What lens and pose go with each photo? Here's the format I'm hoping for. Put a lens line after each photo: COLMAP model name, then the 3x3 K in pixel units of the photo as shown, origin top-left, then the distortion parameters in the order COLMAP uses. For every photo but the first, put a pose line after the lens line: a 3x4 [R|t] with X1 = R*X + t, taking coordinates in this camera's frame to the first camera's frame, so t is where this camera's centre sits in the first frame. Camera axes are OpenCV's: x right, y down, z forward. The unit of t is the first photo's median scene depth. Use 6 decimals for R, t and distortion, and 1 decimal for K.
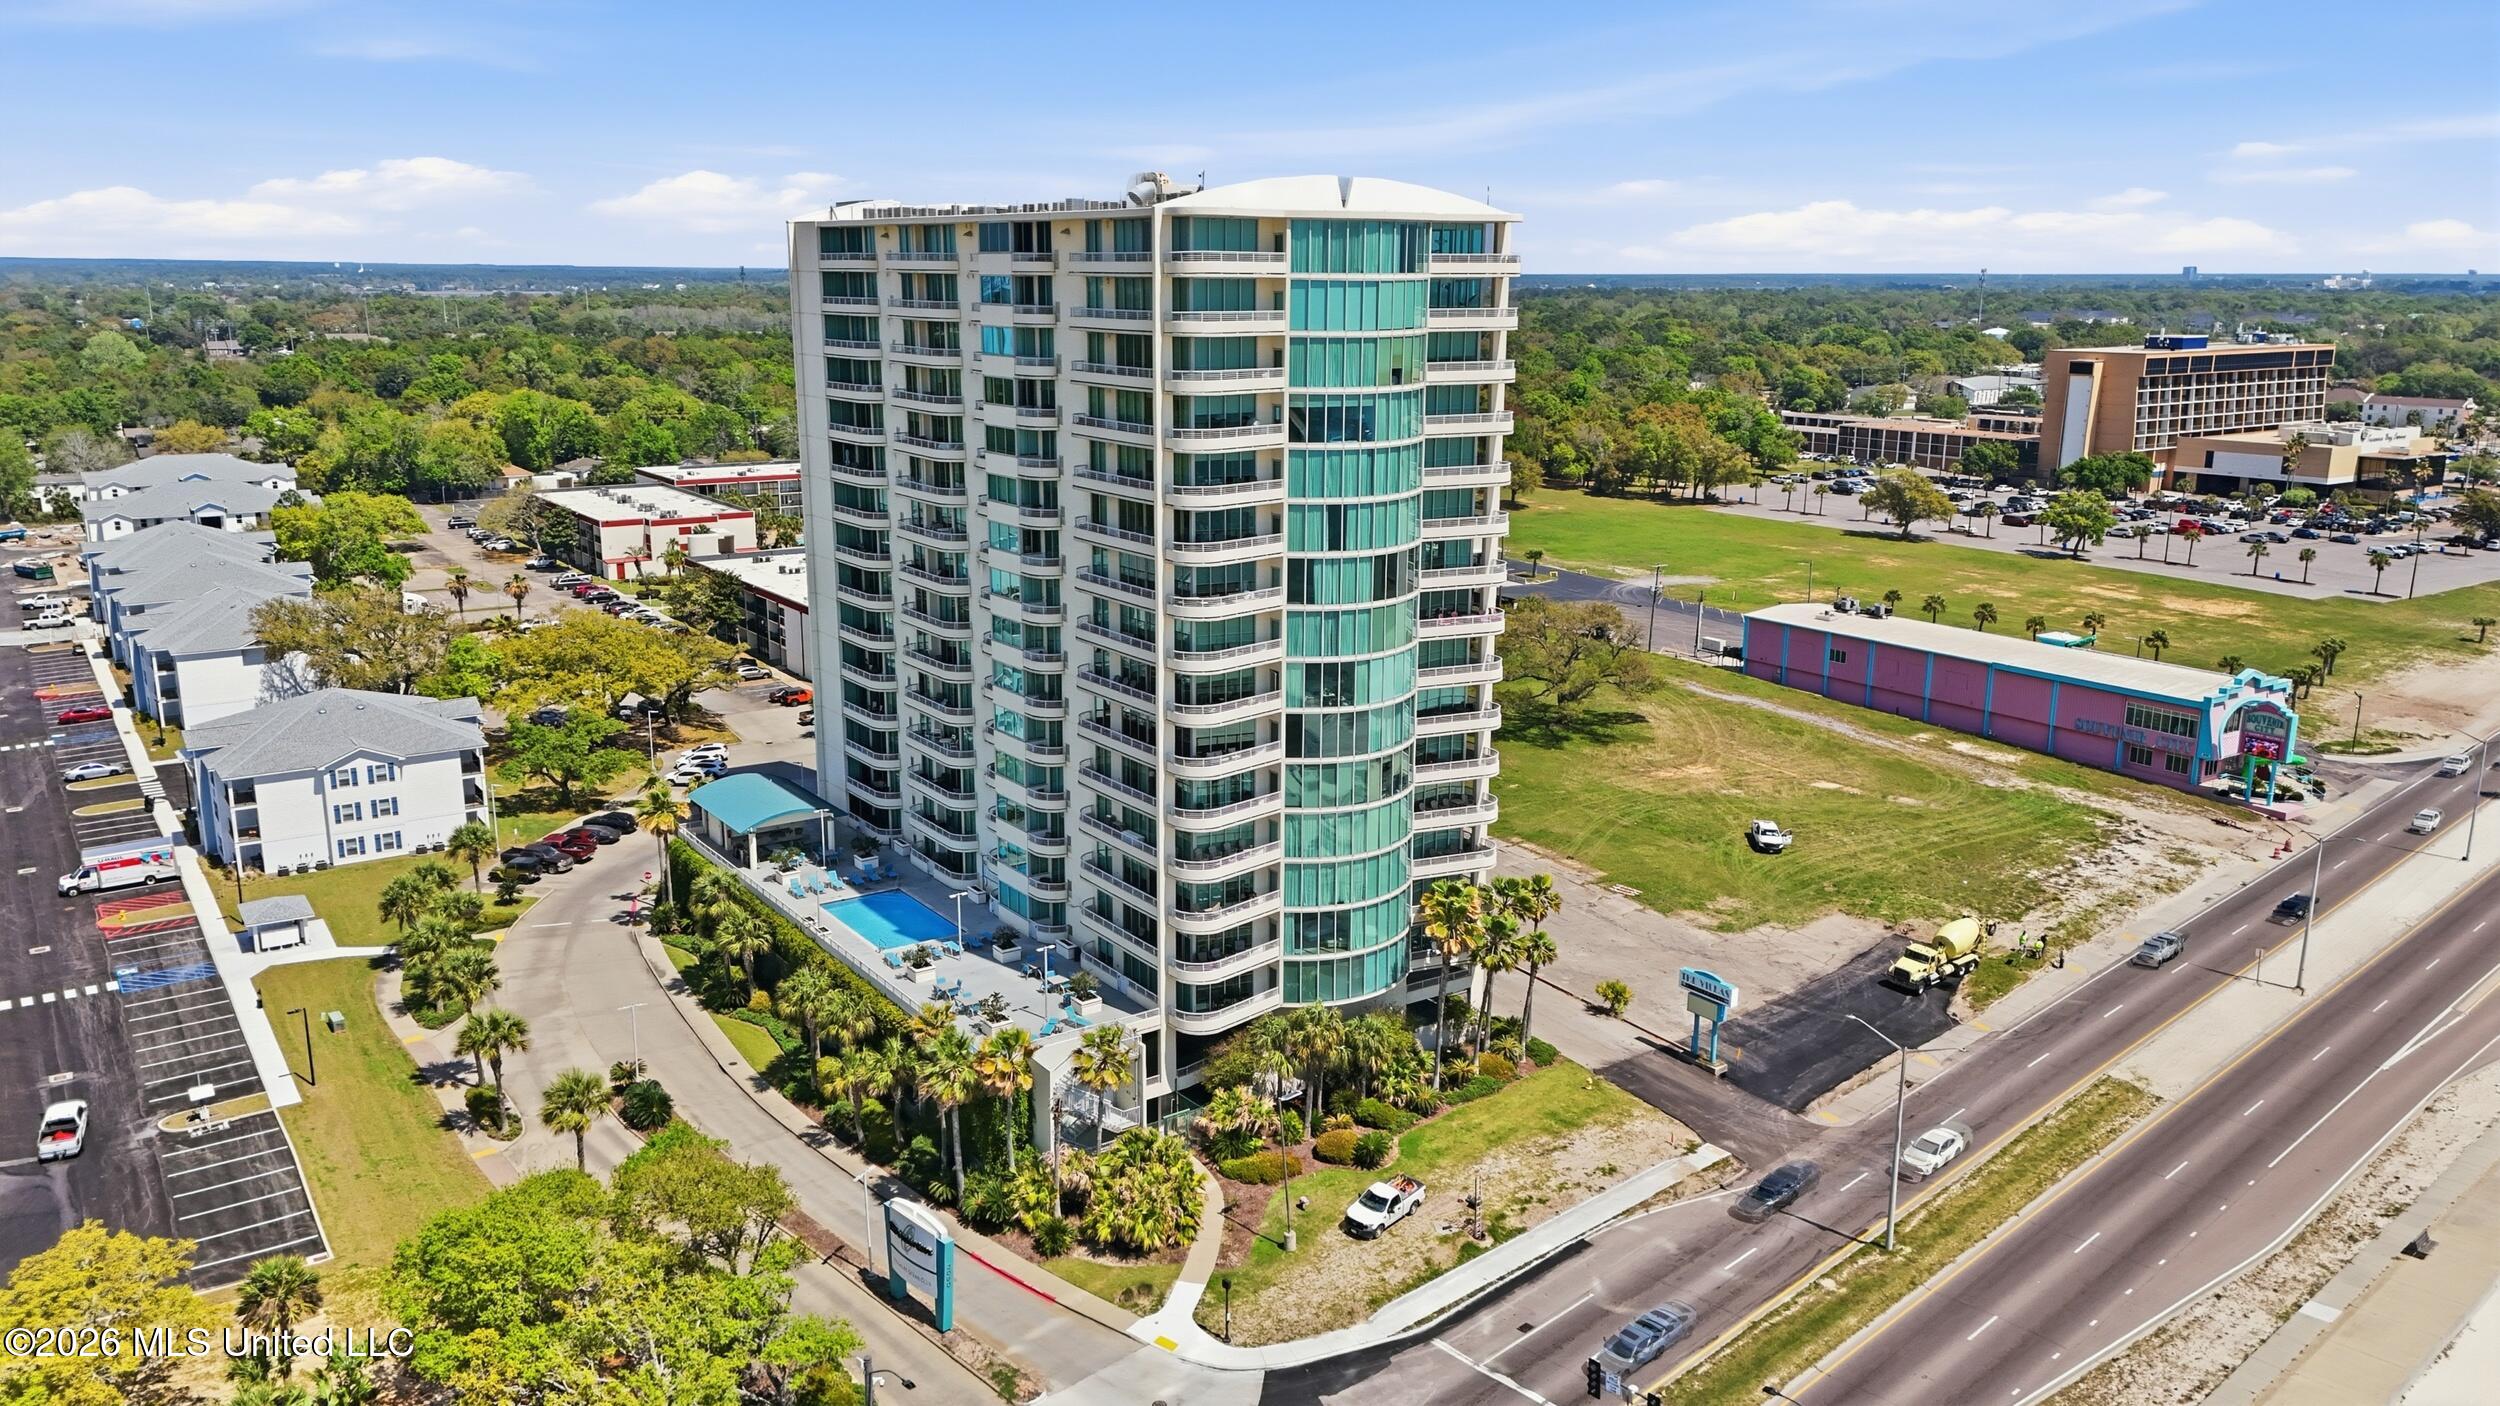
lens RADIAL K [[1855.3, 0, 1250.0], [0, 1855.3, 703.0], [0, 0, 1]] dist [0.044818, -0.002354]
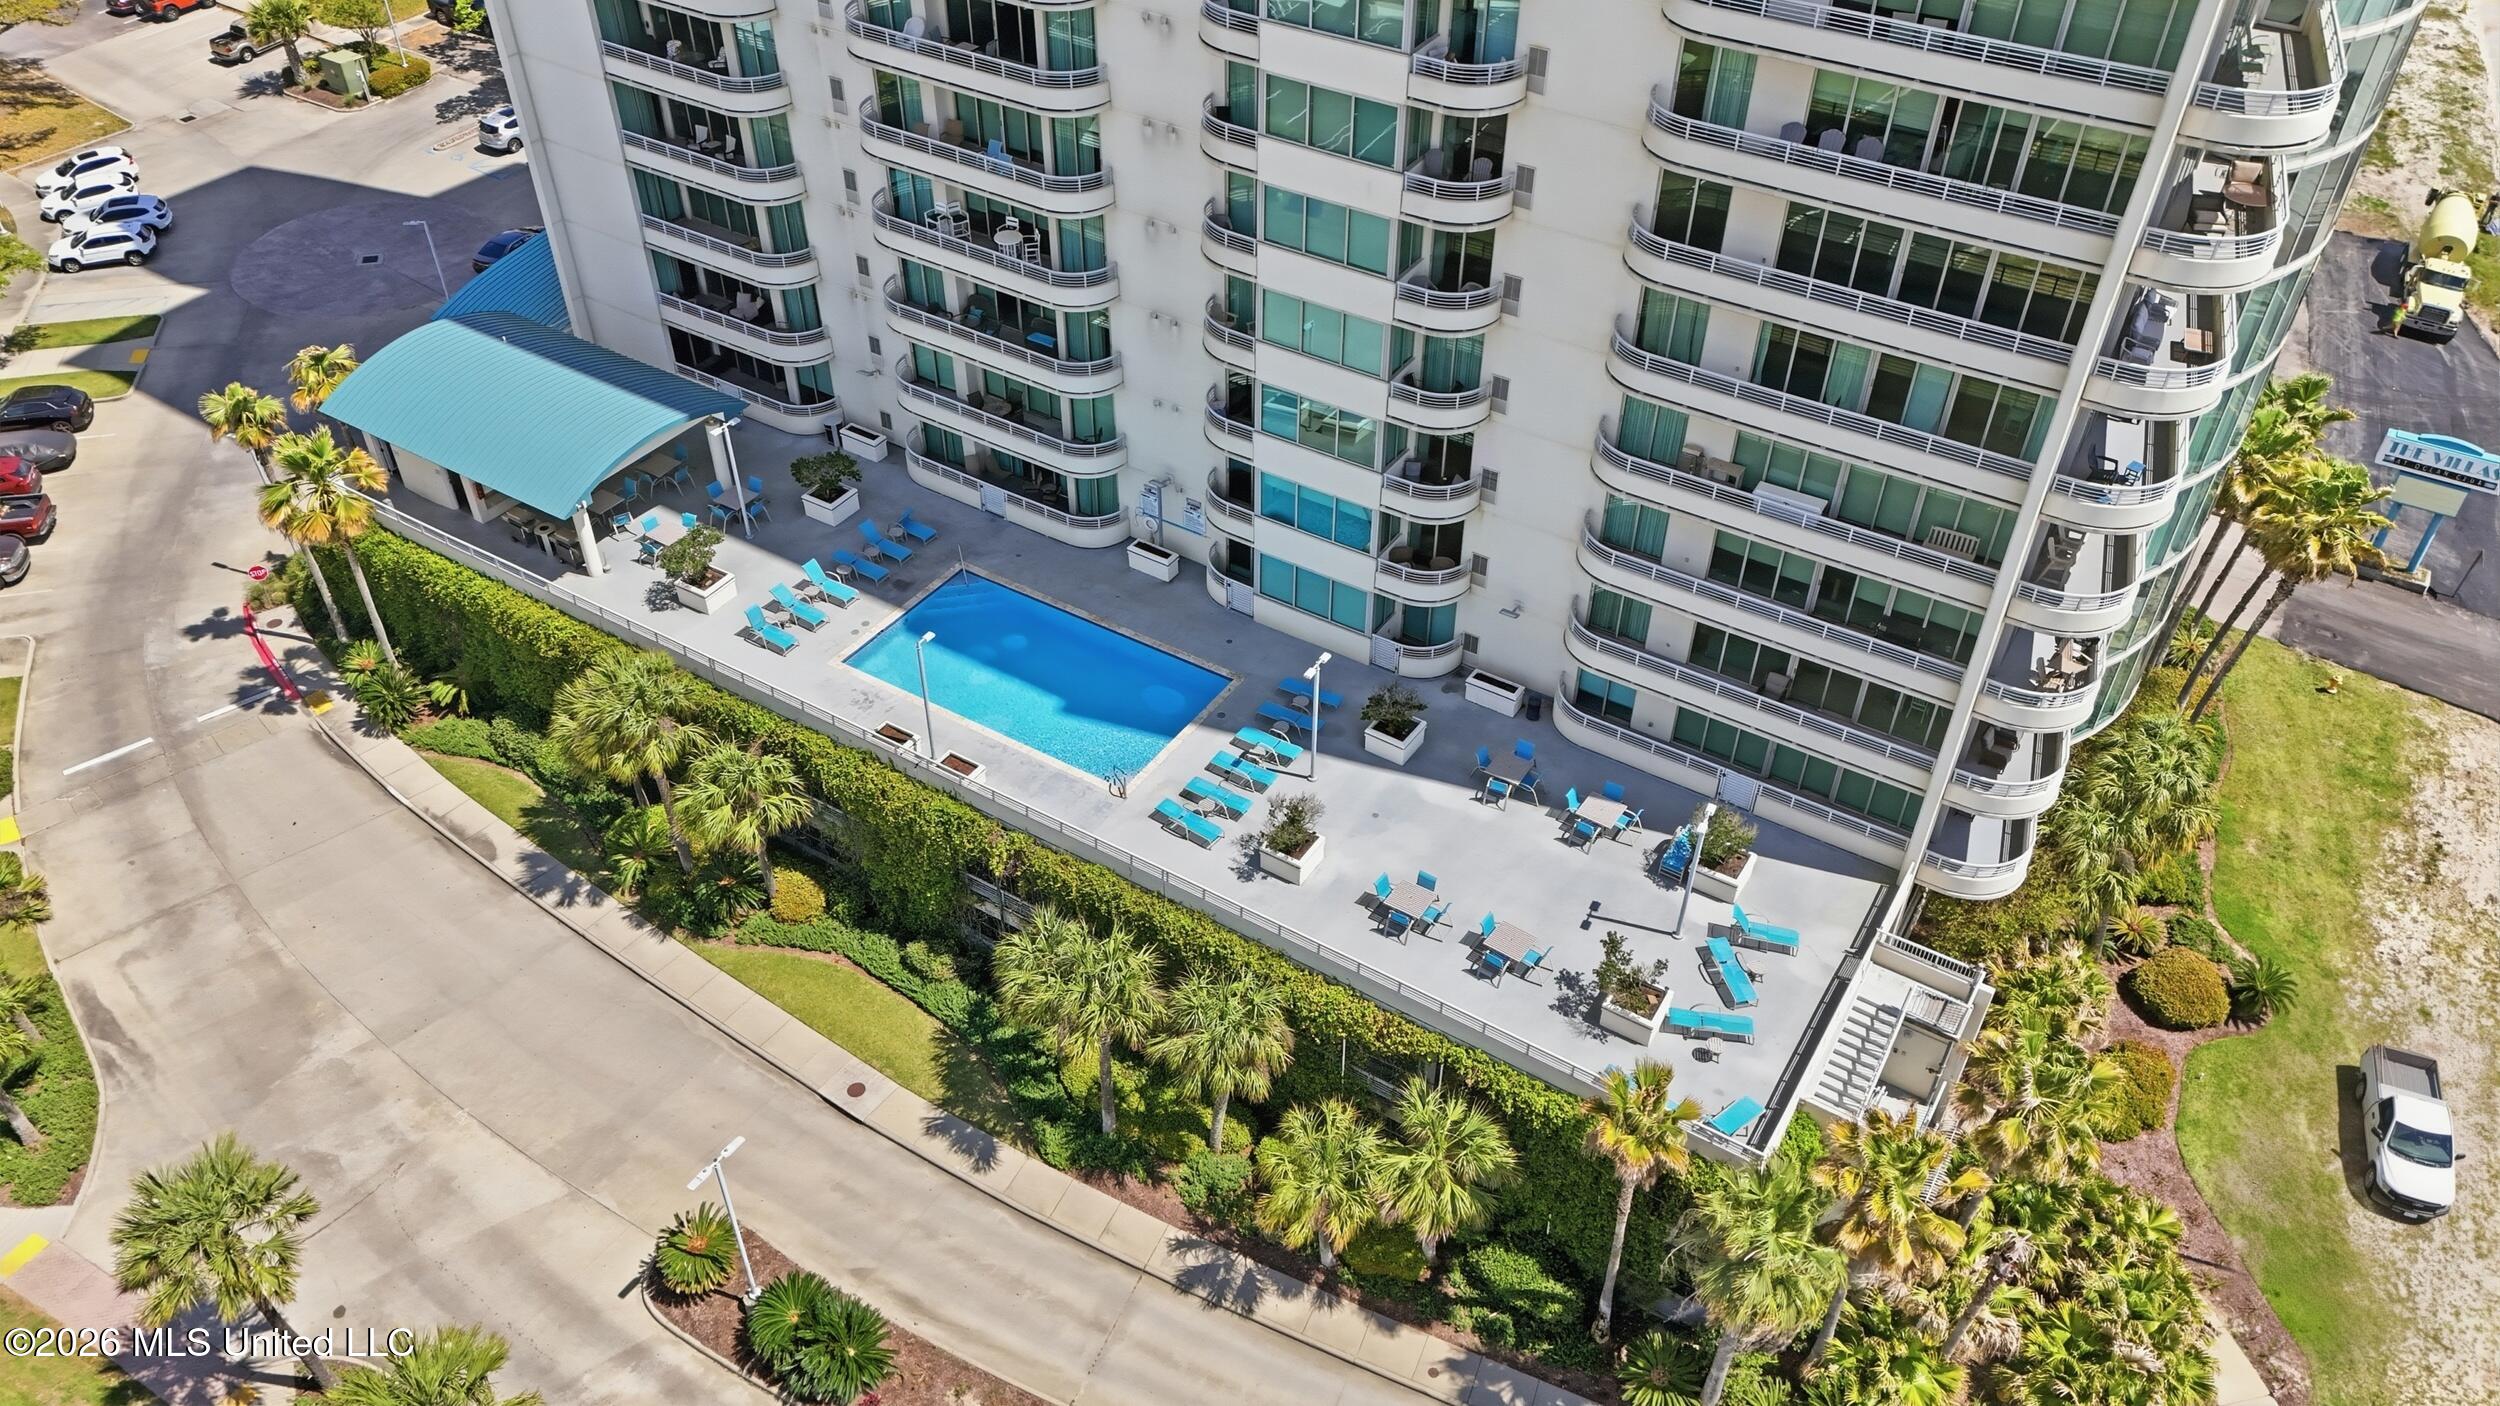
lens RADIAL K [[1766.6, 0, 1250.0], [0, 1766.6, 703.0], [0, 0, 1]] dist [0.113020, 0.000375]
pose [[0.920190, -0.253477, 0.298329, -0.275421], [0.086592, 0.874985, 0.476344, -0.085677], [-0.381775, -0.412494, 0.827101, 0.595105]]
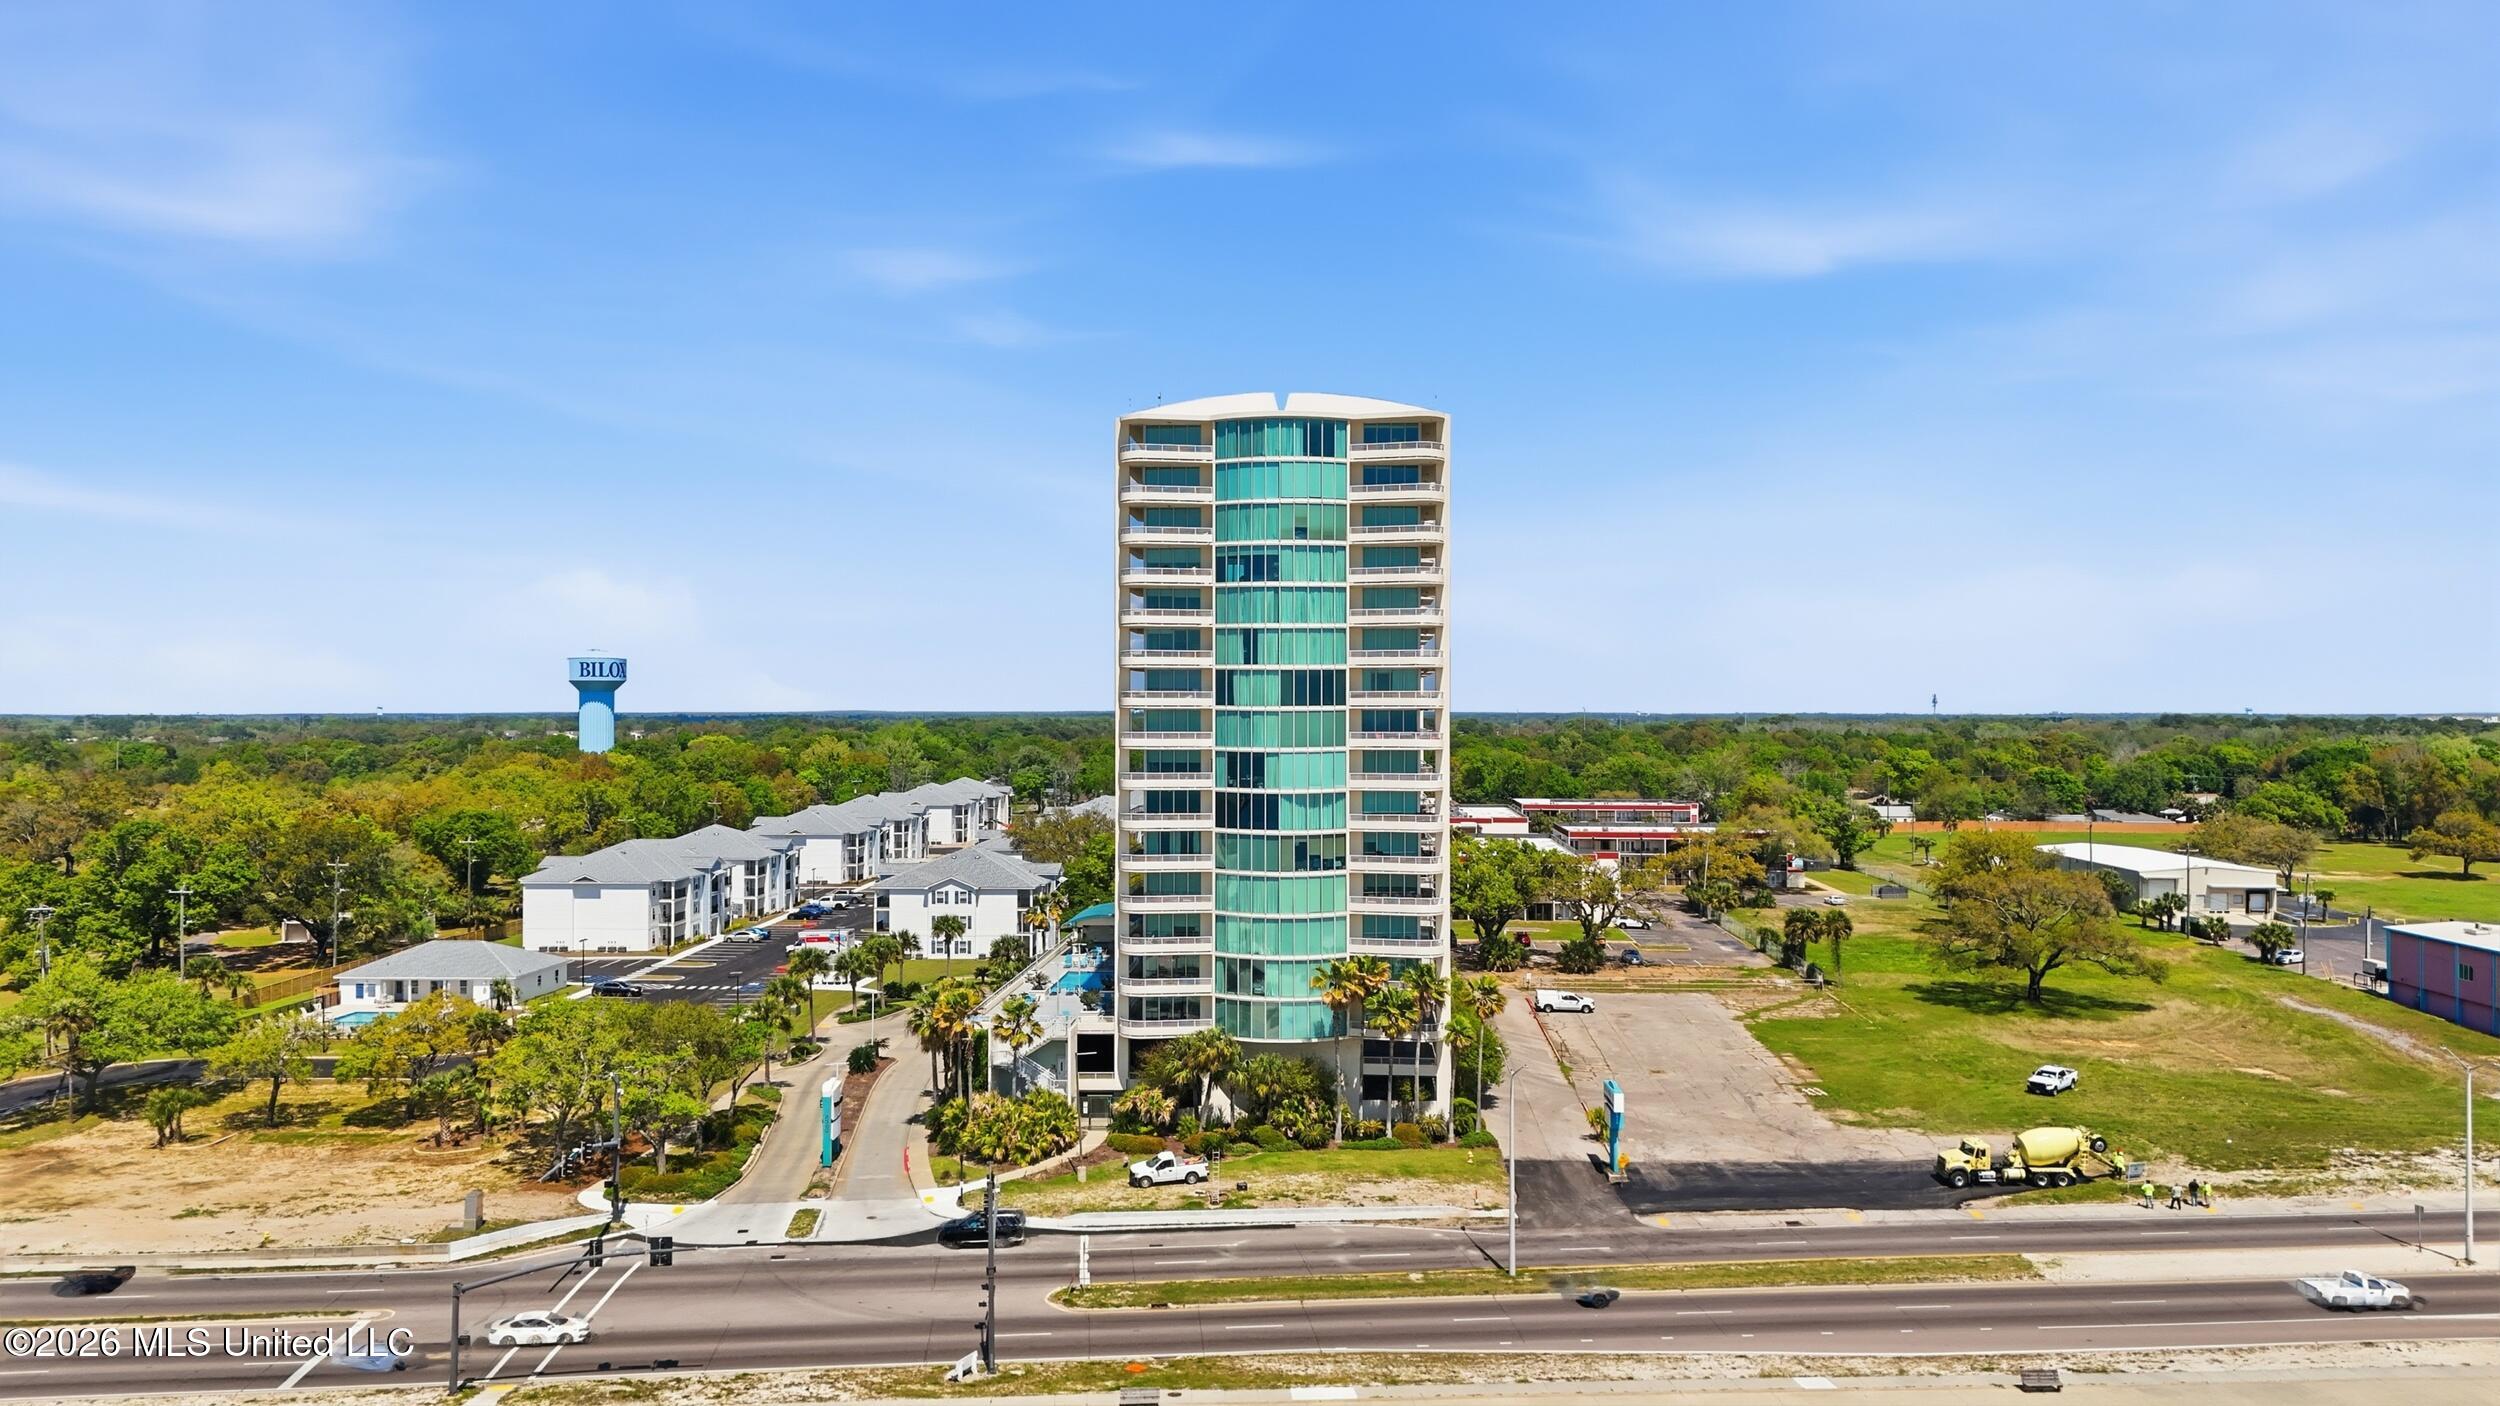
lens RADIAL K [[1840.8, 0, 1246.4], [0, 1840.8, 659.7], [0, 0, 1]] dist [0.061587, -0.000111]
pose [[0.786169, -0.022885, -0.617588, 0.696978], [-0.137899, 0.967624, -0.211396, 0.155636], [0.602431, 0.251358, 0.757559, 0.017529]]
